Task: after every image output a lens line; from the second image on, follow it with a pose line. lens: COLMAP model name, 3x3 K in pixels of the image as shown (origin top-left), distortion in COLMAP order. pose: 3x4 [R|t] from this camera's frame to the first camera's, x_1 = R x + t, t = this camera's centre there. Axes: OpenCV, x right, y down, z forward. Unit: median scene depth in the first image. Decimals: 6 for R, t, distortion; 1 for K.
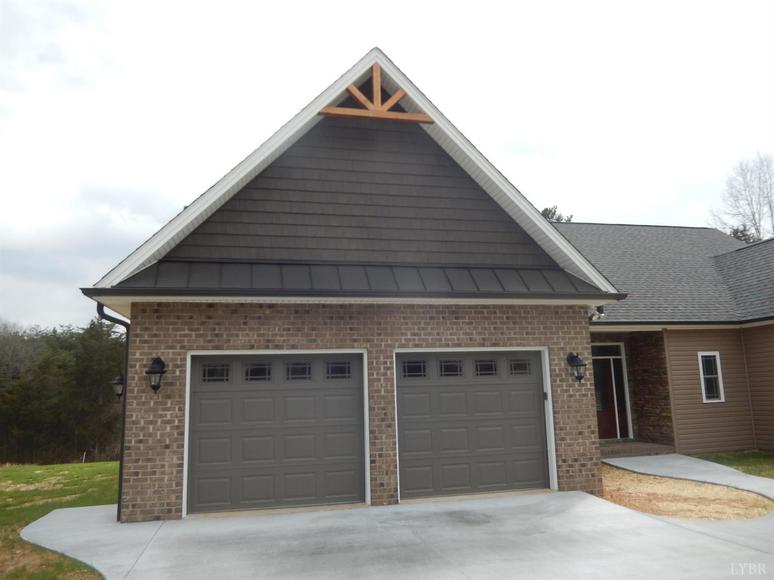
lens RADIAL K [[564.3, 0, 387.0], [0, 564.3, 290.0], [0, 0, 1]] dist [-0.090418, -0.003319]
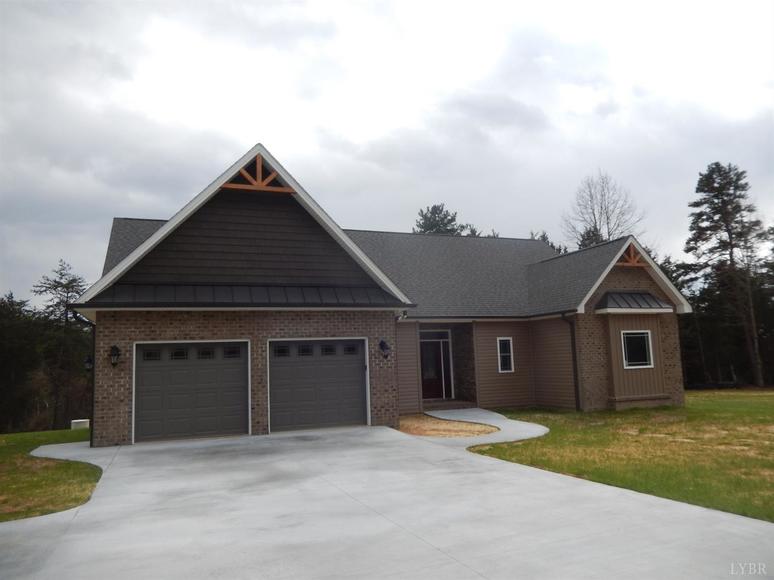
lens RADIAL K [[559.8, 0, 405.7], [0, 559.8, 289.4], [0, 0, 1]] dist [-0.080028, -0.002365]
pose [[0.983353, 0.011089, 0.181368, 0.108916], [-0.018899, 0.998964, 0.041389, -0.107219], [-0.180721, -0.044128, 0.982544, -0.609439]]
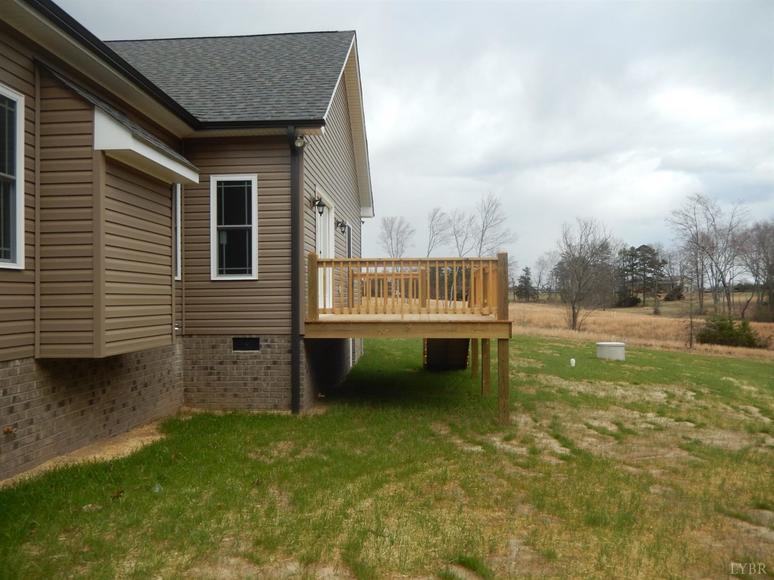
lens RADIAL K [[564.3, 0, 387.0], [0, 564.3, 290.0], [0, 0, 1]] dist [-0.090418, -0.003319]
pose [[0.961490, 0.017548, -0.274279, 1.349329], [0.030350, 0.985077, 0.169417, 0.213097], [0.273159, -0.171217, 0.946609, 0.899528]]
